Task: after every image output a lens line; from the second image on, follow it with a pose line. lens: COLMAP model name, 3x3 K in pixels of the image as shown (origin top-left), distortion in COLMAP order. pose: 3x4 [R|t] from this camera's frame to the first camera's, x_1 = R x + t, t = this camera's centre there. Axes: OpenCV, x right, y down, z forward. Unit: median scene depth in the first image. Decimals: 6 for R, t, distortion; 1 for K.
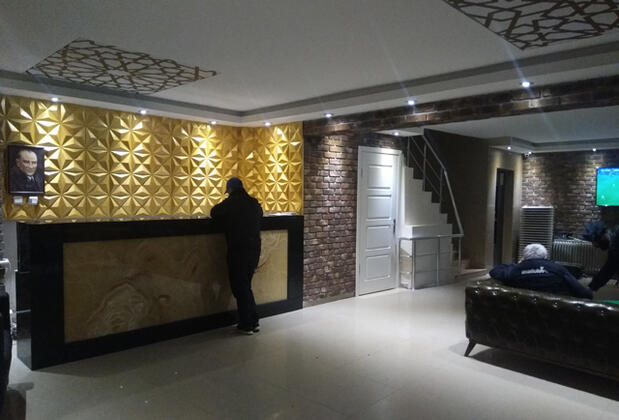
lens RADIAL K [[473.1, 0, 308.9], [0, 473.1, 217.9], [0, 0, 1]] dist [0.102478, -0.147647]
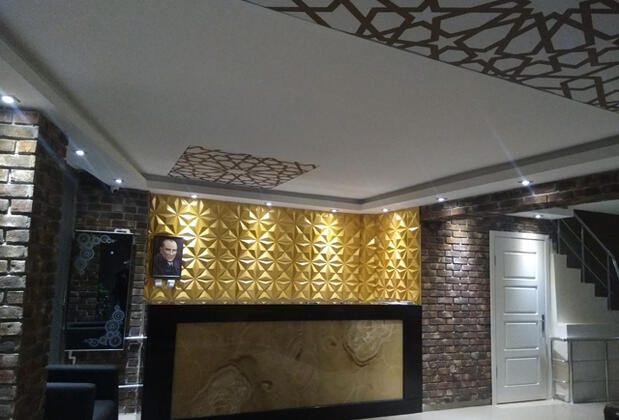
lens RADIAL K [[473.1, 0, 308.9], [0, 473.1, 217.9], [0, 0, 1]] dist [0.102478, -0.147647]
pose [[0.938308, -0.024466, -0.344935, 0.104616], [-0.037126, 0.984601, -0.170828, -0.006123], [0.343803, 0.173095, 0.922951, 0.029930]]
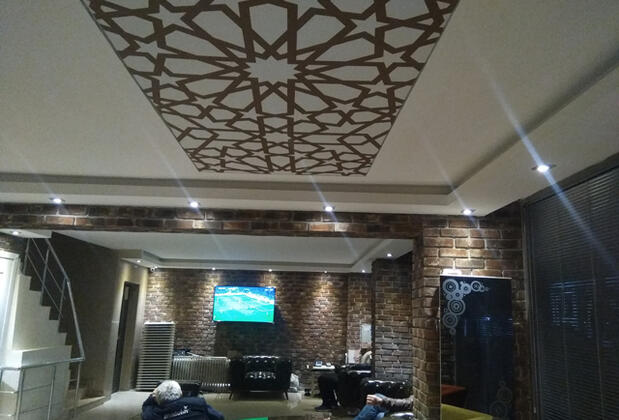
lens RADIAL K [[479.4, 0, 312.5], [0, 479.4, 217.9], [0, 0, 1]] dist [0.108623, -0.163310]
pose [[0.708113, 0.143703, 0.691322, -0.036623], [0.014143, 0.975989, -0.217362, -0.018706], [-0.705958, 0.163694, 0.689078, 0.088816]]
